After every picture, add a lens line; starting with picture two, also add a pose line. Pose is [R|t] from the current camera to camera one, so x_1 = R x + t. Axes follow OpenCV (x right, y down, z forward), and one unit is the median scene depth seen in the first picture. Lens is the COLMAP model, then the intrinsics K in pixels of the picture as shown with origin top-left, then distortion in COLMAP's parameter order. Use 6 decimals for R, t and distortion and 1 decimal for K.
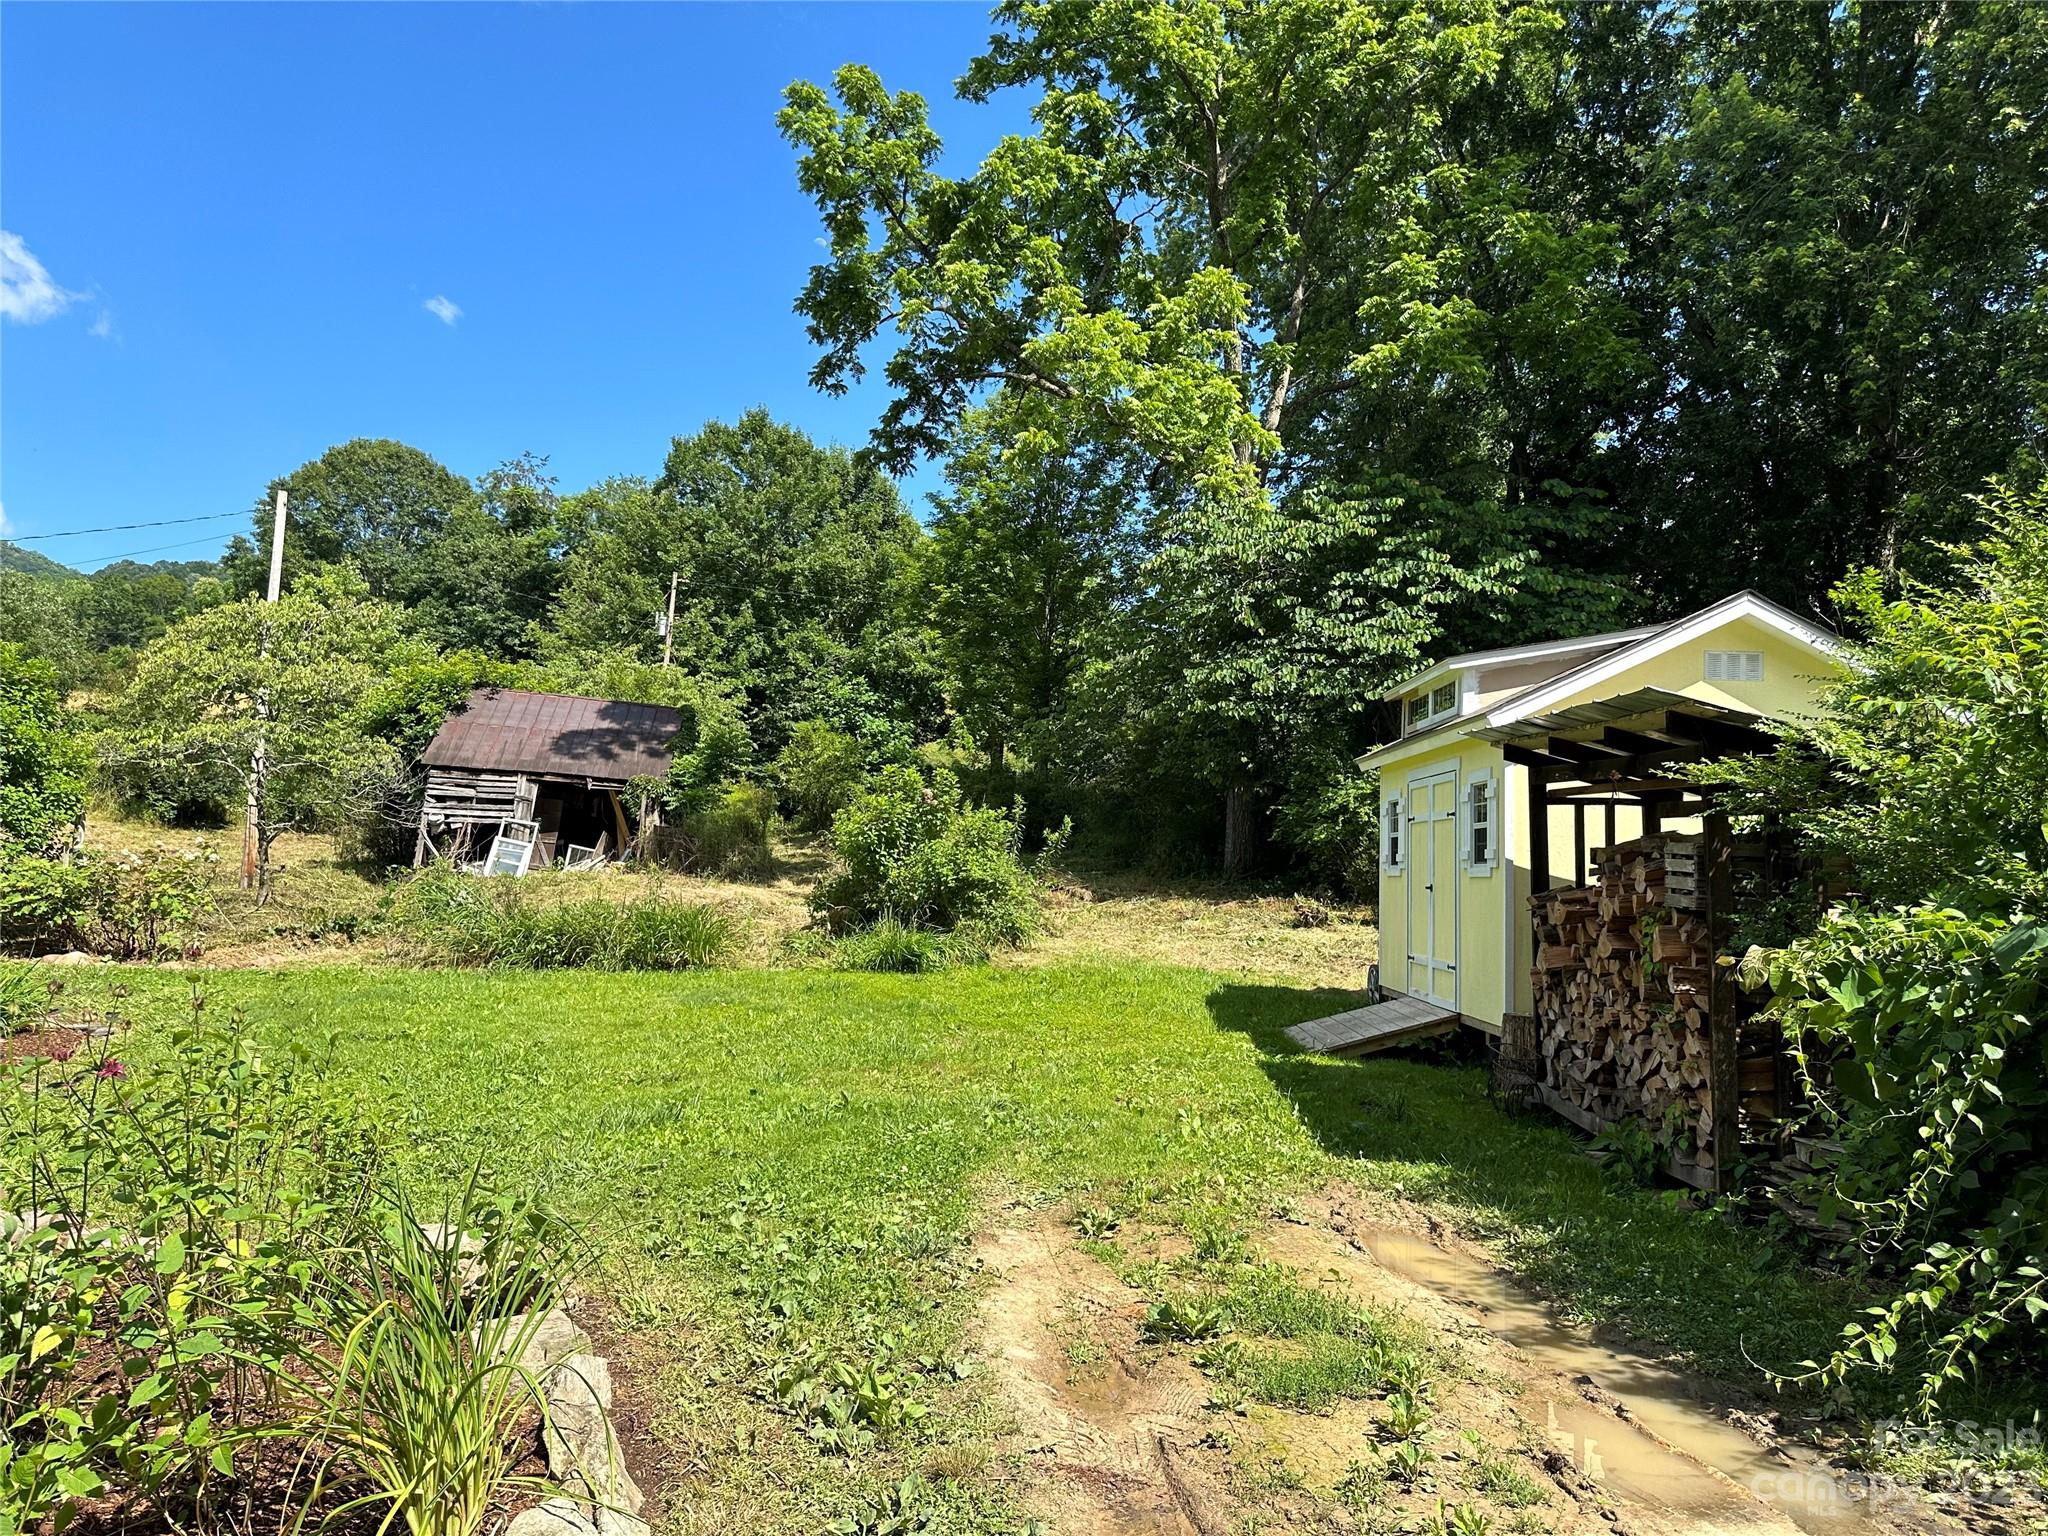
lens RADIAL K [[1440.7, 0, 1090.6], [0, 1440.7, 776.5], [0, 0, 1]] dist [0.098231, -0.168263]
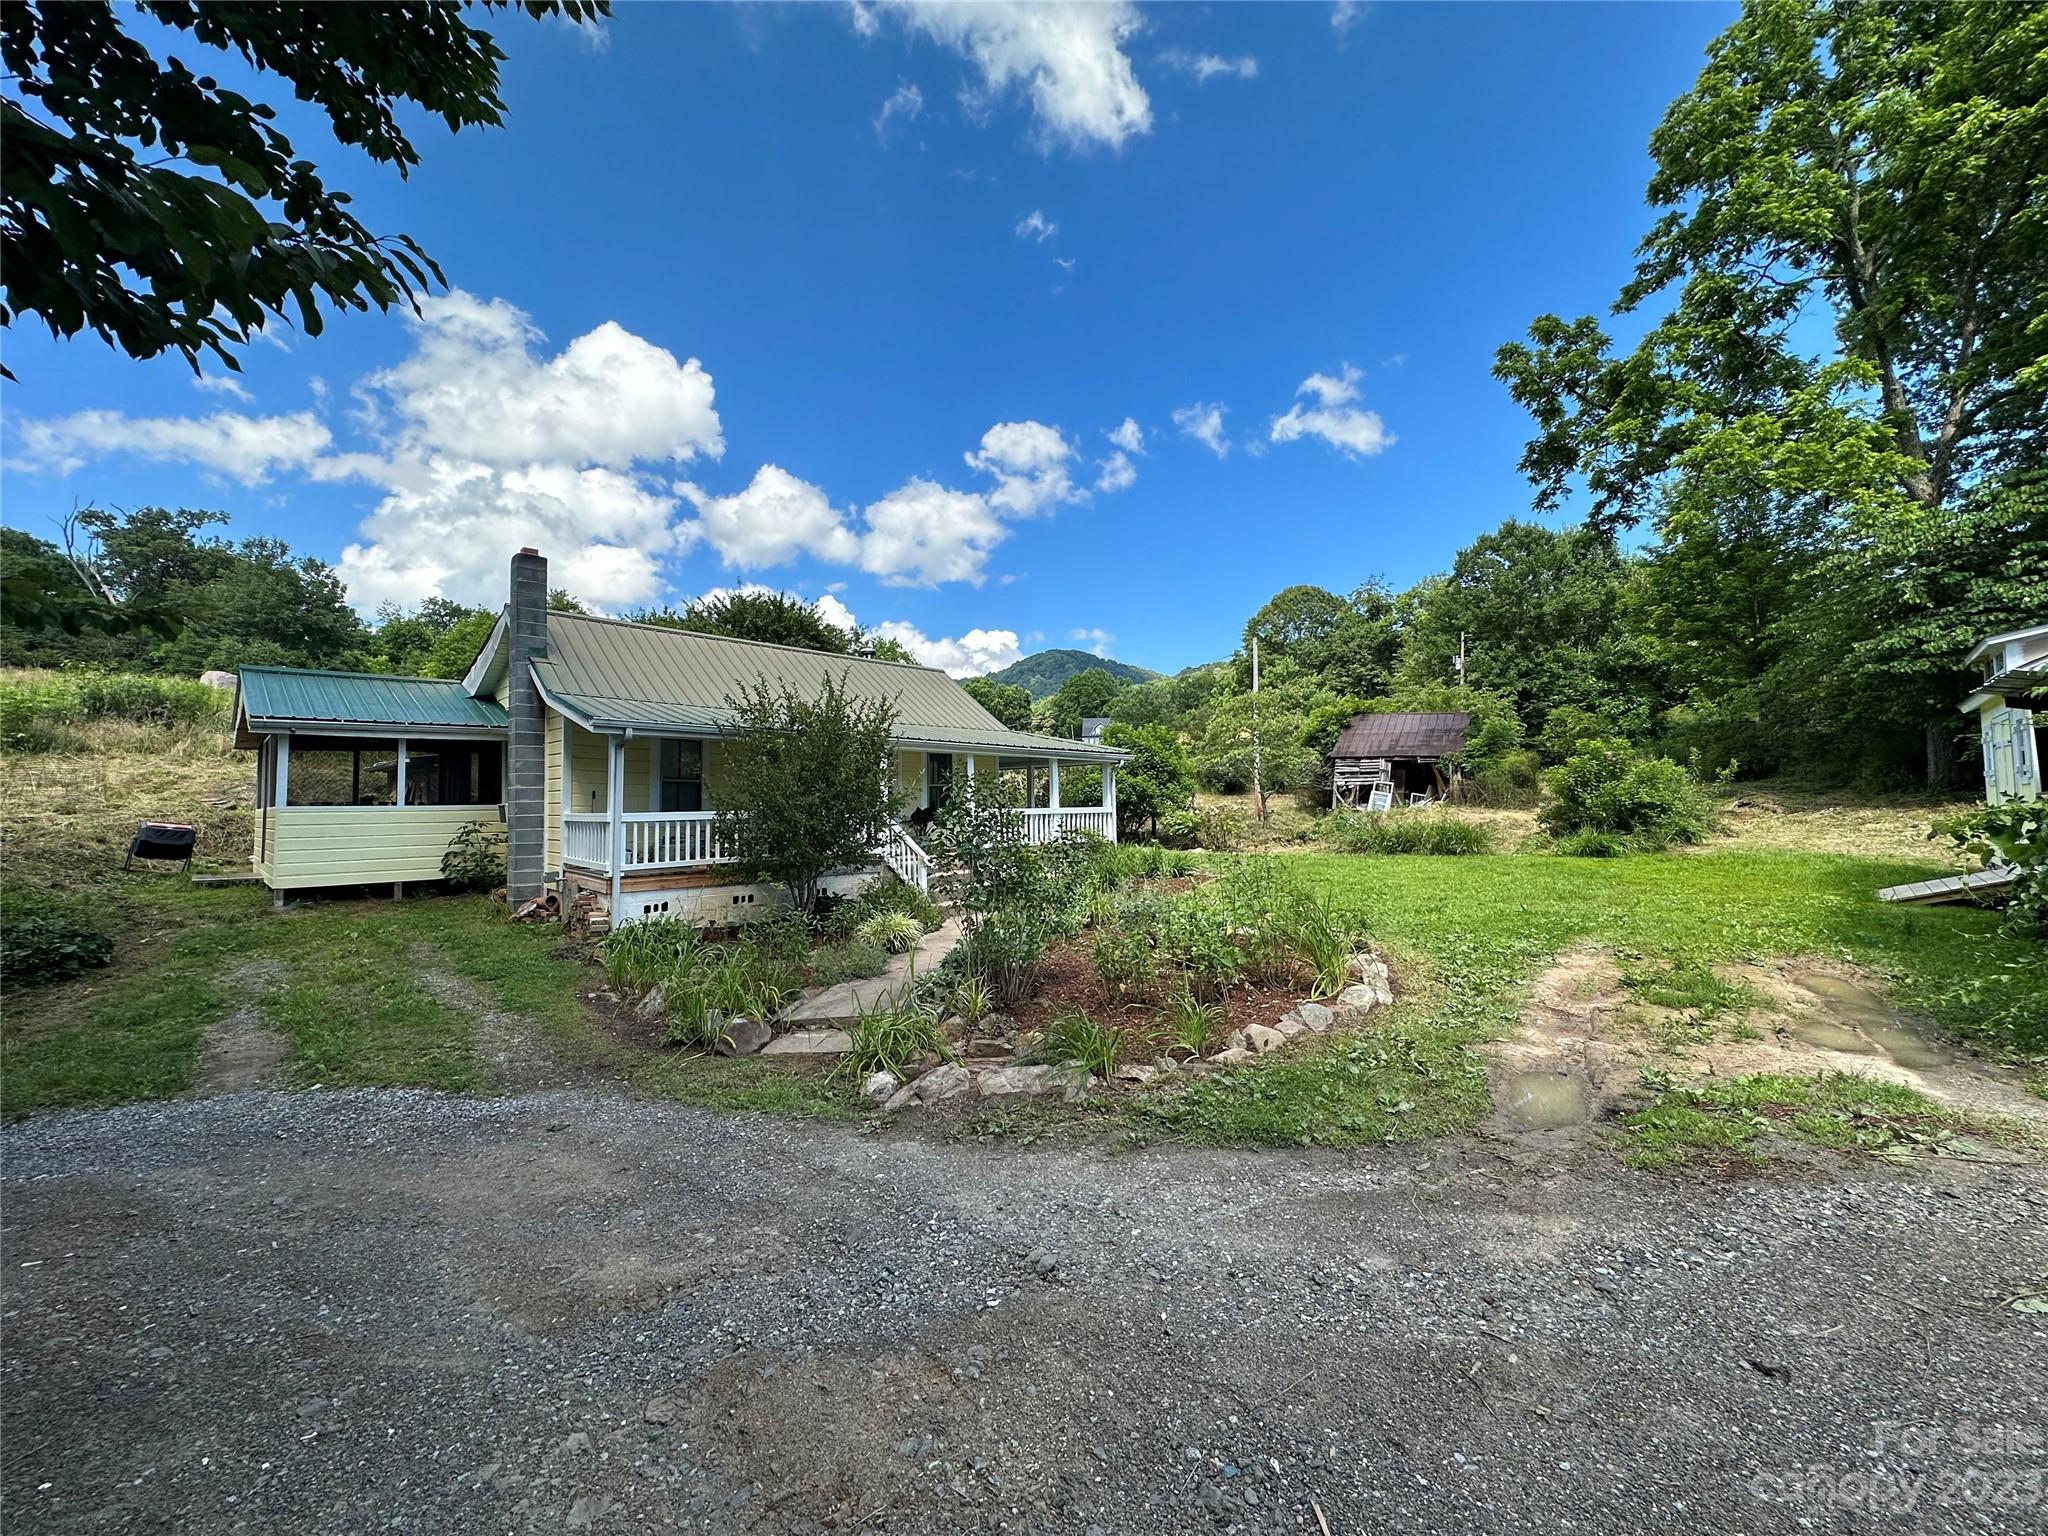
lens RADIAL K [[818.5, 0, 1018.6], [0, 818.5, 765.5], [0, 0, 1]] dist [0.002376, 0.000763]
pose [[0.693059, -0.079135, -0.716524, 0.053830], [0.087033, 0.995871, -0.025803, -0.005746], [0.715607, -0.044479, 0.697085, -0.099968]]
